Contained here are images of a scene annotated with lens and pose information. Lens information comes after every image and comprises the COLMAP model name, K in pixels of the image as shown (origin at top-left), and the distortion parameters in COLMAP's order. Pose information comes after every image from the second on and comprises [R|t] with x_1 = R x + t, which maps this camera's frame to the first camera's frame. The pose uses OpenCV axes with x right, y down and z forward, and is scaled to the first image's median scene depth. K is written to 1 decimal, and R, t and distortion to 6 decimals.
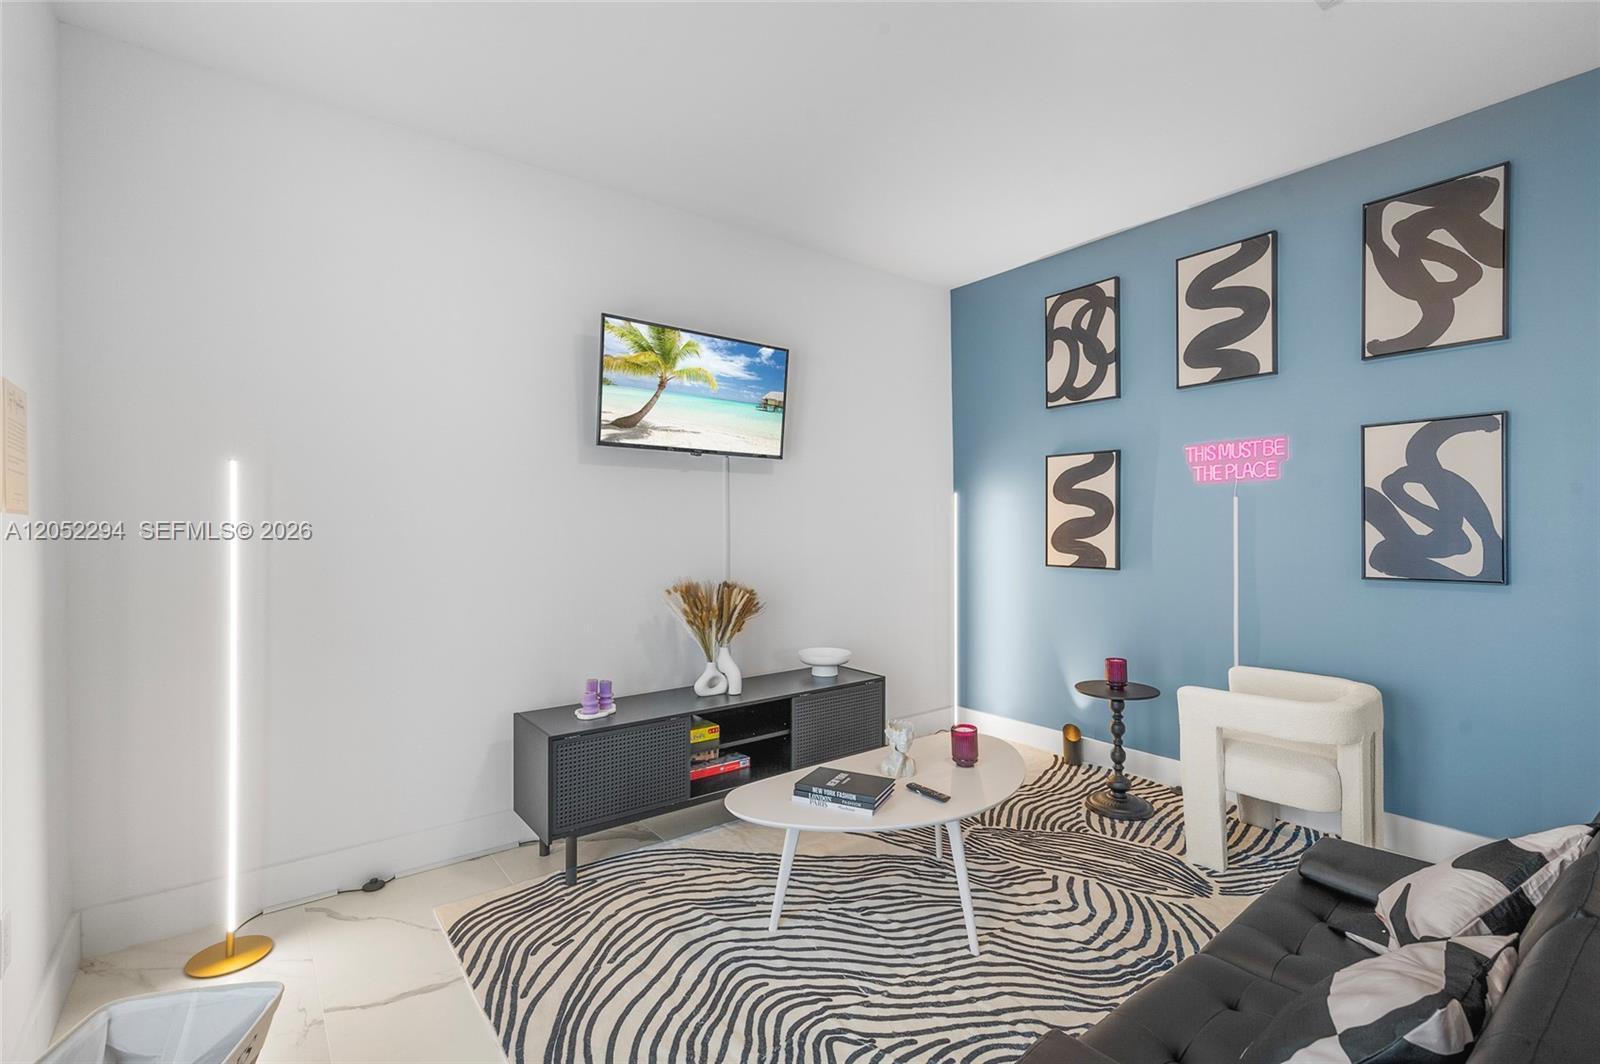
lens RADIAL K [[720.5, 0, 800.0], [0, 720.5, 532.0], [0, 0, 1]] dist [0.017127, 0.000083]
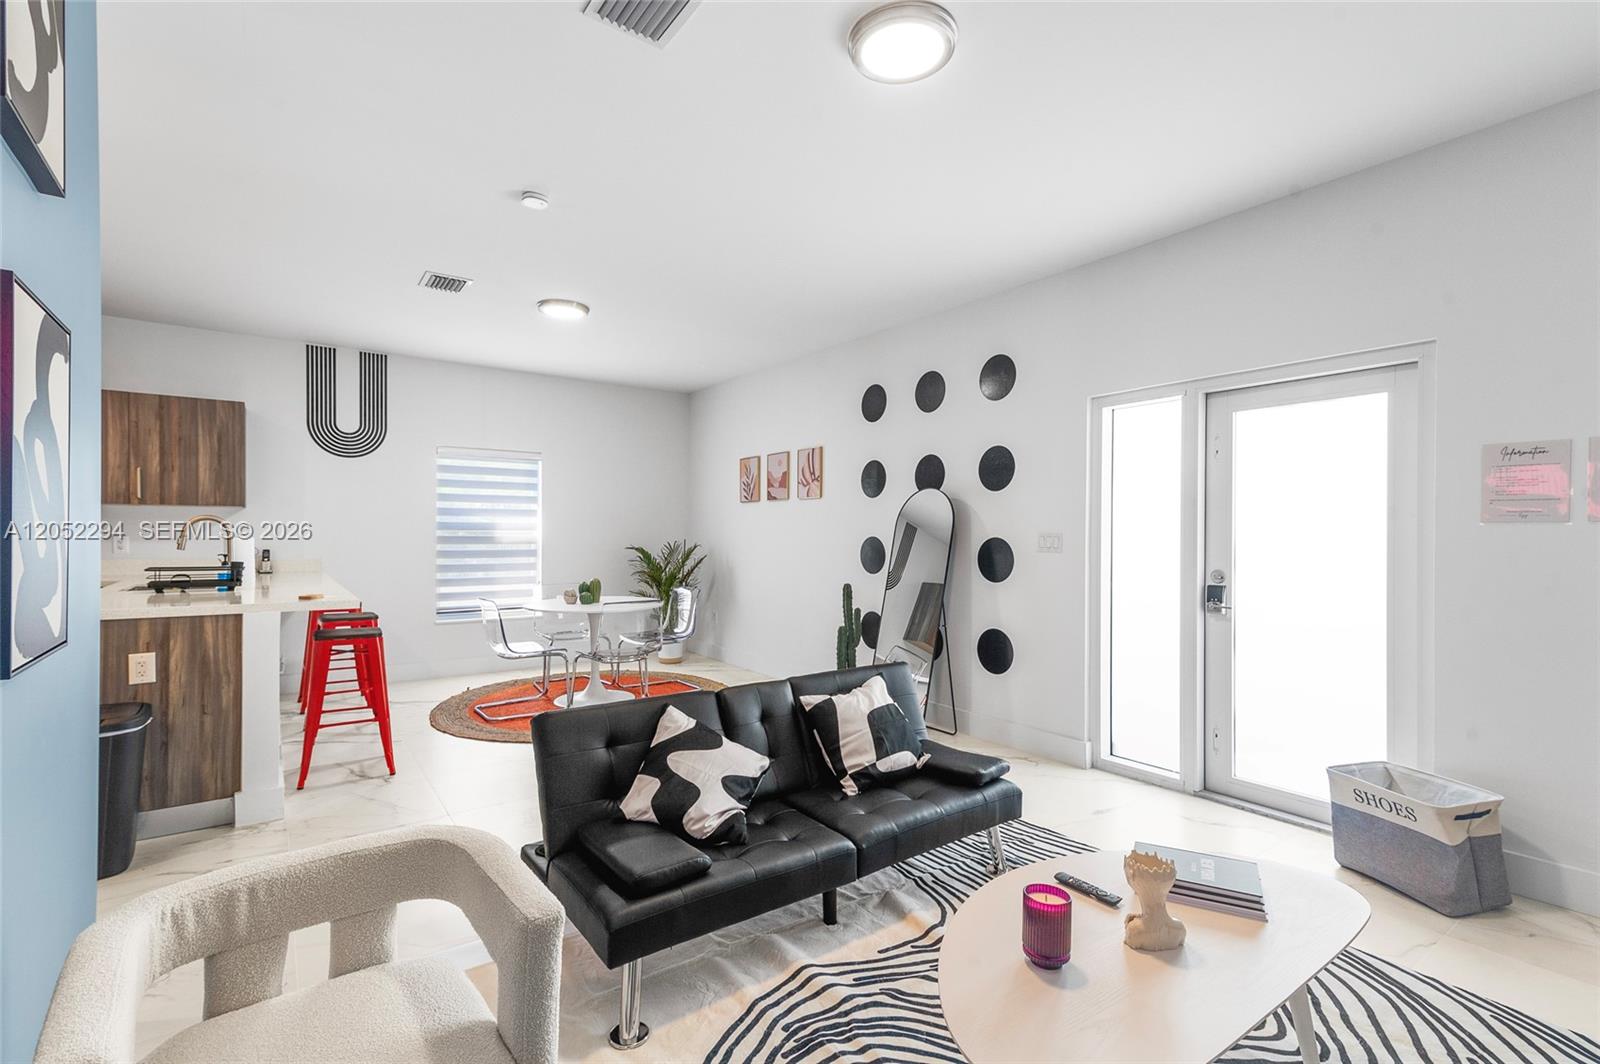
lens RADIAL K [[720.5, 0, 800.0], [0, 720.5, 532.0], [0, 0, 1]] dist [0.017127, 0.000083]
pose [[-0.999469, 0.004806, 0.032216, 0.317960], [0.004859, 0.999987, 0.001554, -0.010172], [-0.032208, 0.001710, -0.999480, 1.247341]]
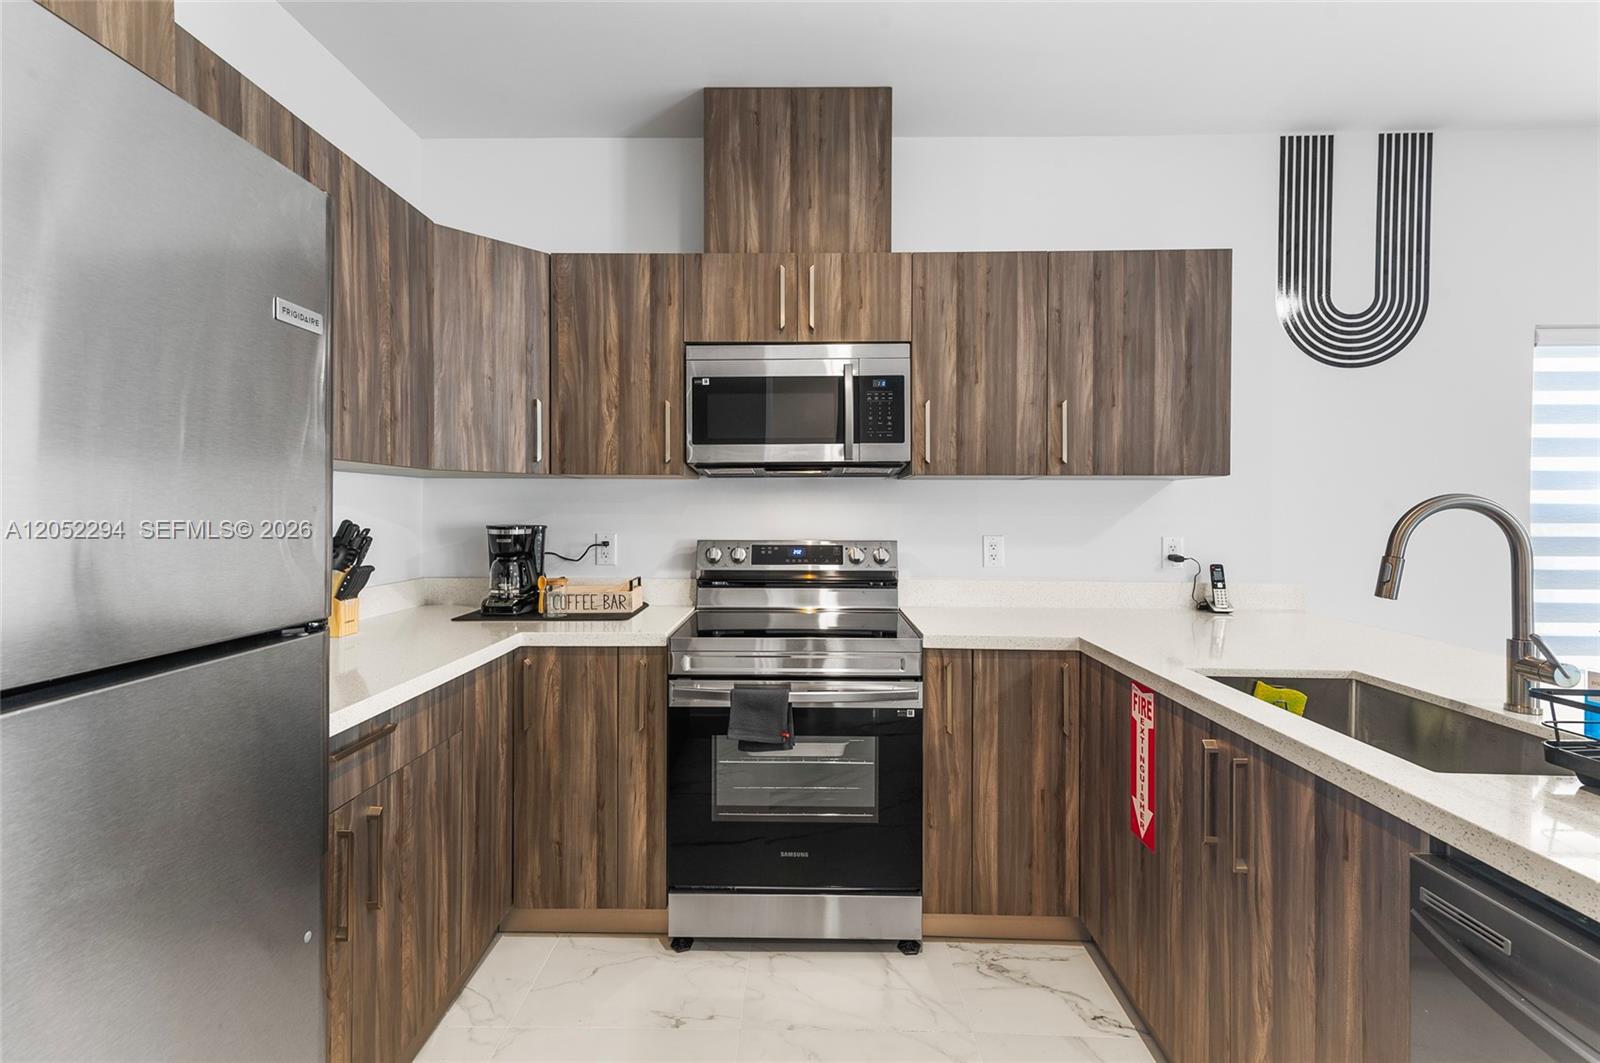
lens RADIAL K [[720.5, 0, 800.0], [0, 720.5, 531.5], [0, 0, 1]] dist [0.017127, 0.000083]
pose [[-0.774427, -0.006895, 0.632626, 1.516178], [0.005949, 0.999817, 0.018180, -0.029593], [-0.632636, 0.017843, -0.774244, 0.503003]]
